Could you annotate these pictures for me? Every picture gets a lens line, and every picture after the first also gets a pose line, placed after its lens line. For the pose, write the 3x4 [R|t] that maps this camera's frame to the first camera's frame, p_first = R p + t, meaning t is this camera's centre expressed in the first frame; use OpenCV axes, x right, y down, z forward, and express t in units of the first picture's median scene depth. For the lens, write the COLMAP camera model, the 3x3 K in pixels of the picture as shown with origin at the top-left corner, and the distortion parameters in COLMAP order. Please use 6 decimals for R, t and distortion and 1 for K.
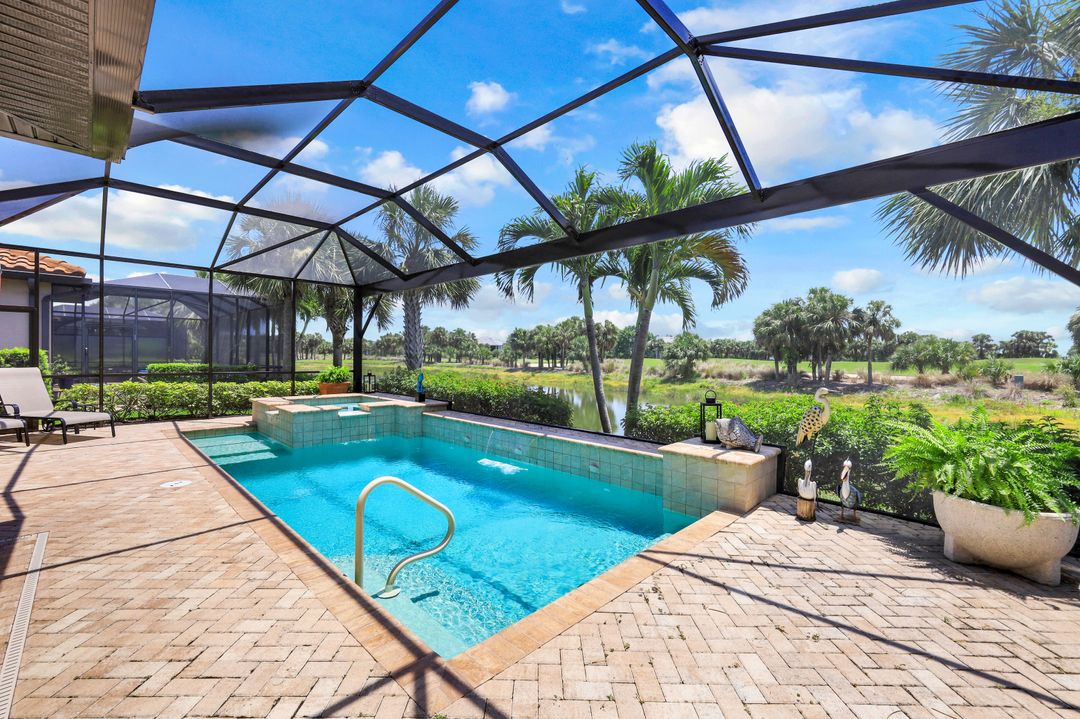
lens RADIAL K [[443.9, 0, 538.5], [0, 443.9, 356.6], [0, 0, 1]] dist [-0.000458, -0.000291]
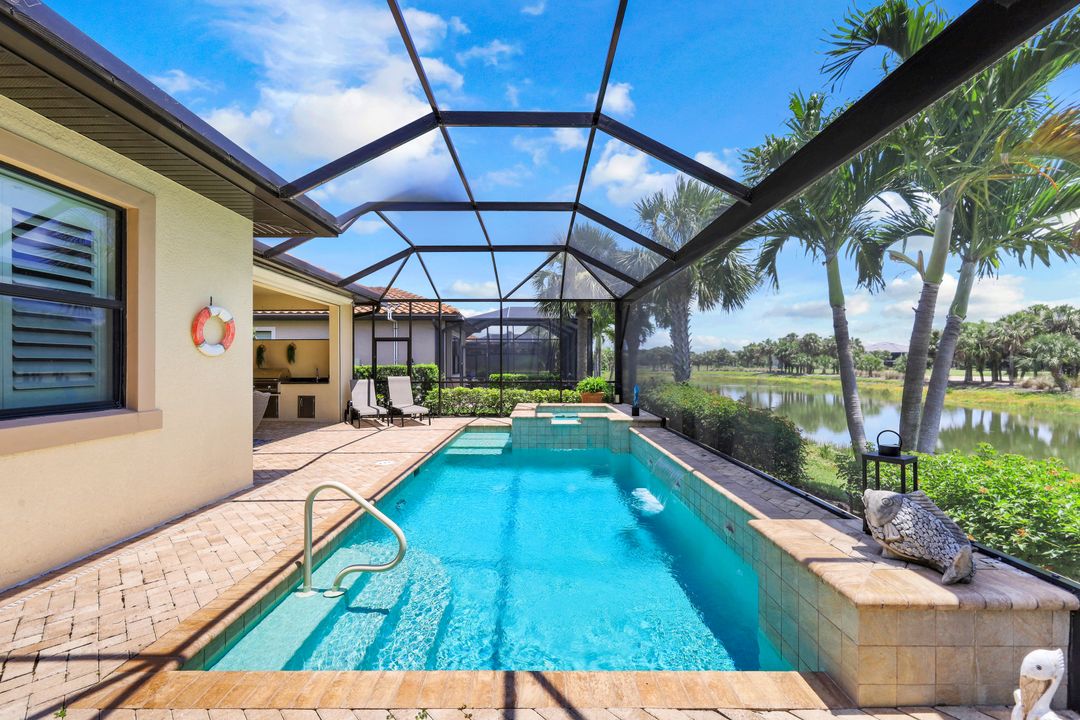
lens RADIAL K [[442.0, 0, 541.8], [0, 442.0, 366.5], [0, 0, 1]] dist [0.001359, -0.000407]
pose [[0.705303, -0.009152, -0.708846, 0.210880], [0.006854, 0.999958, -0.006090, 0.002047], [0.708872, -0.000563, 0.705337, 0.169483]]
